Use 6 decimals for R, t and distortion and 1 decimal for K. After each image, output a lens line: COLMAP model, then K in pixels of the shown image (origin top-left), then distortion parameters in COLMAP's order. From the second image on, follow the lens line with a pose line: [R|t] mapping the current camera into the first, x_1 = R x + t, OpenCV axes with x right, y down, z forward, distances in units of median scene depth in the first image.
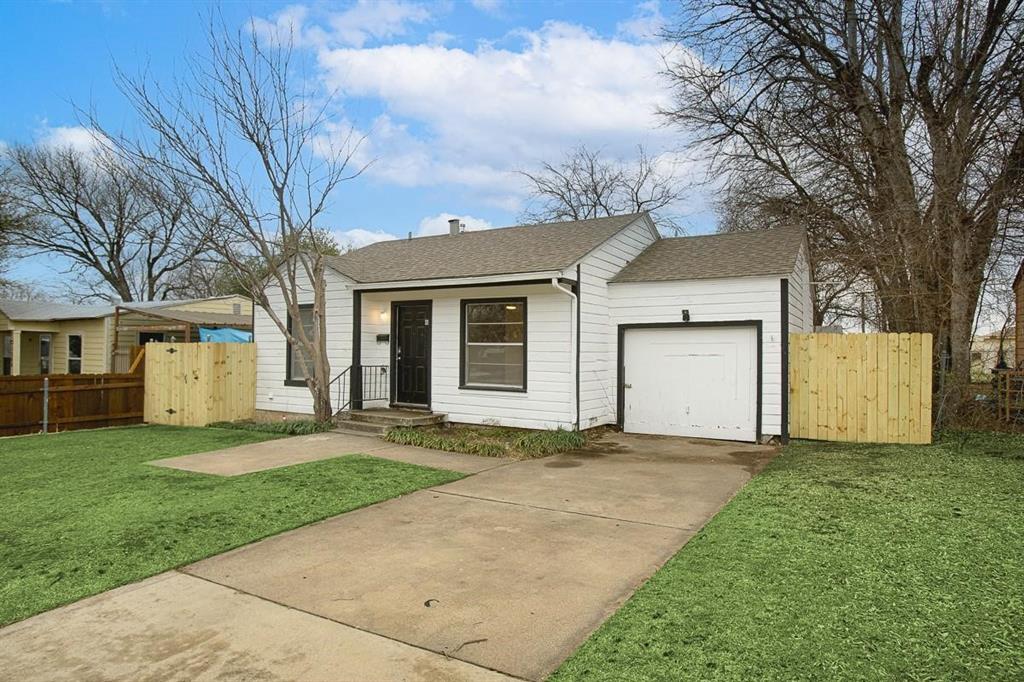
lens RADIAL K [[596.7, 0, 513.4], [0, 596.7, 342.2], [0, 0, 1]] dist [-0.040977, 0.000245]
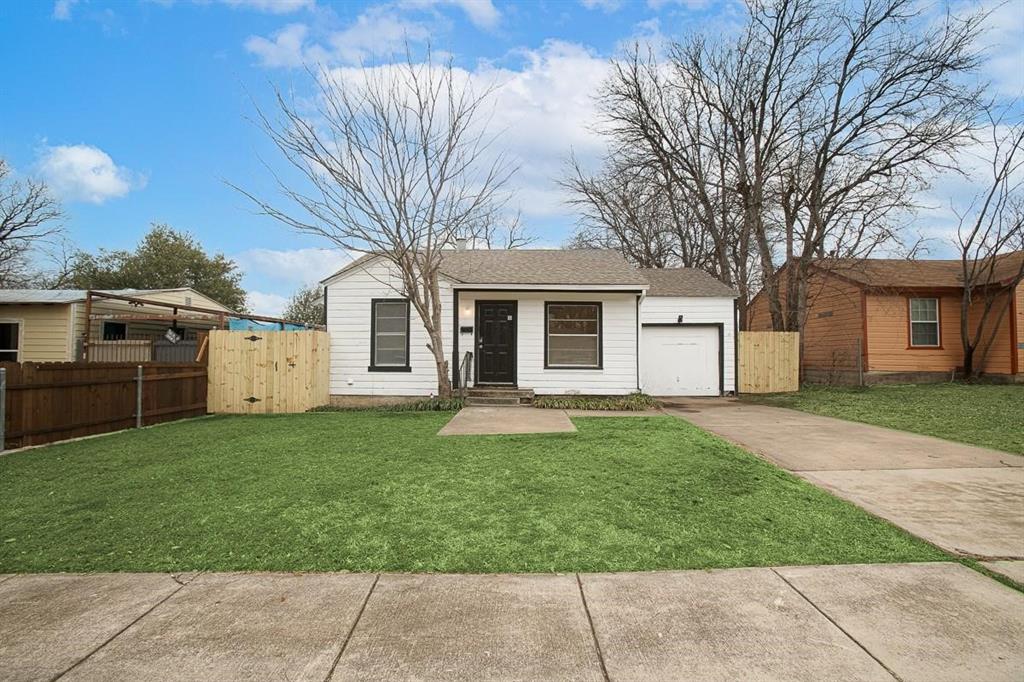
lens RADIAL K [[472.5, 0, 512.0], [0, 472.5, 341.0], [0, 0, 1]] dist [-0.067366, 0.000515]
pose [[0.871803, 0.012129, 0.489706, -0.646128], [-0.004601, 0.999852, -0.016573, 0.033191], [-0.489834, 0.012195, 0.871730, 0.122756]]
